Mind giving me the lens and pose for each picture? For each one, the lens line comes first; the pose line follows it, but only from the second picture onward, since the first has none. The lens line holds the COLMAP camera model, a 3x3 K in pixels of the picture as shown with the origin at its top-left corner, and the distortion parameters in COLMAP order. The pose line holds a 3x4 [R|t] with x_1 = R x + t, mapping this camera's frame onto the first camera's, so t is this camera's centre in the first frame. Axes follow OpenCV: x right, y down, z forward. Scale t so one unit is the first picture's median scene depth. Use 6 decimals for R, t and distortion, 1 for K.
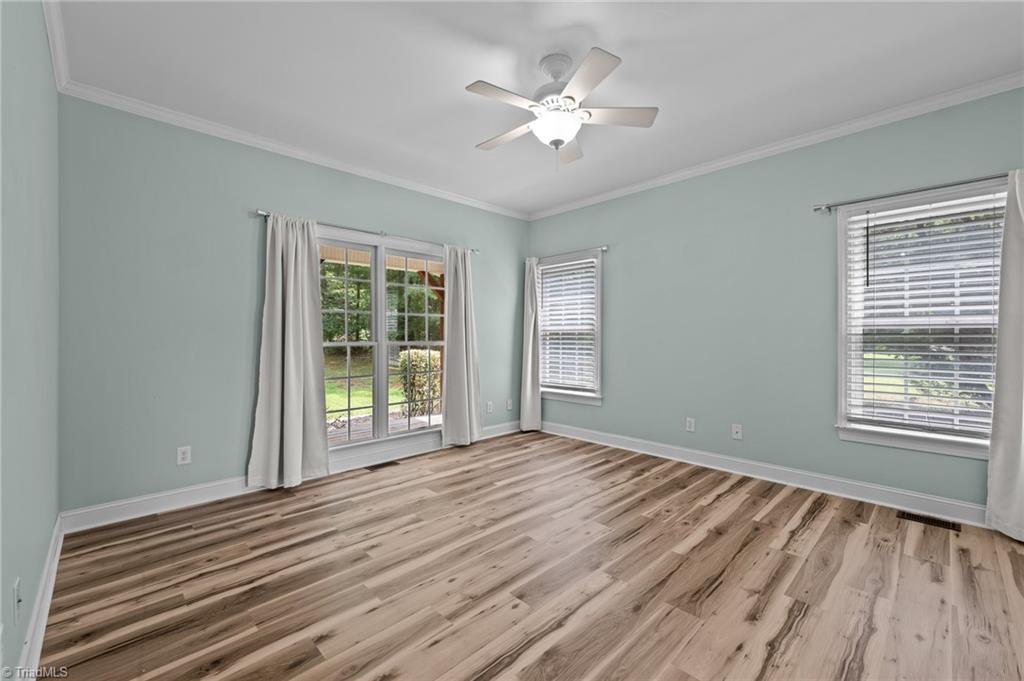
lens RADIAL K [[418.8, 0, 514.8], [0, 418.8, 336.9], [0, 0, 1]] dist [0.000106, 0.000697]
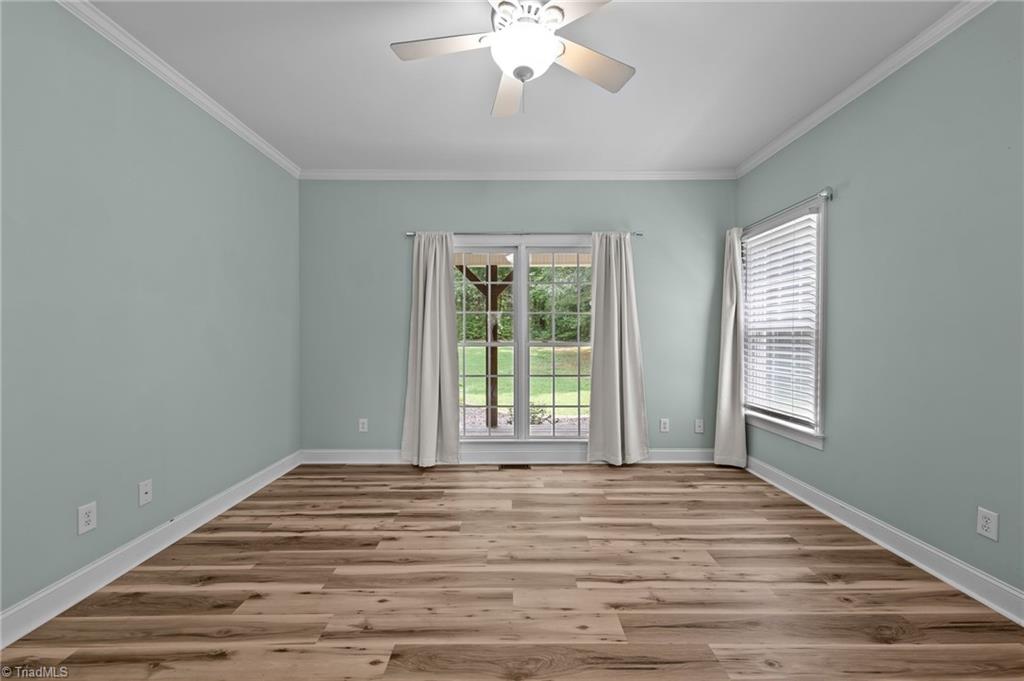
lens RADIAL K [[418.8, 0, 512.6], [0, 418.8, 340.0], [0, 0, 1]] dist [0.000106, 0.000697]
pose [[0.718571, 0.009931, -0.695383, 0.408176], [-0.002572, 0.999929, 0.011622, -0.005578], [0.695449, -0.006563, 0.718545, 0.313830]]
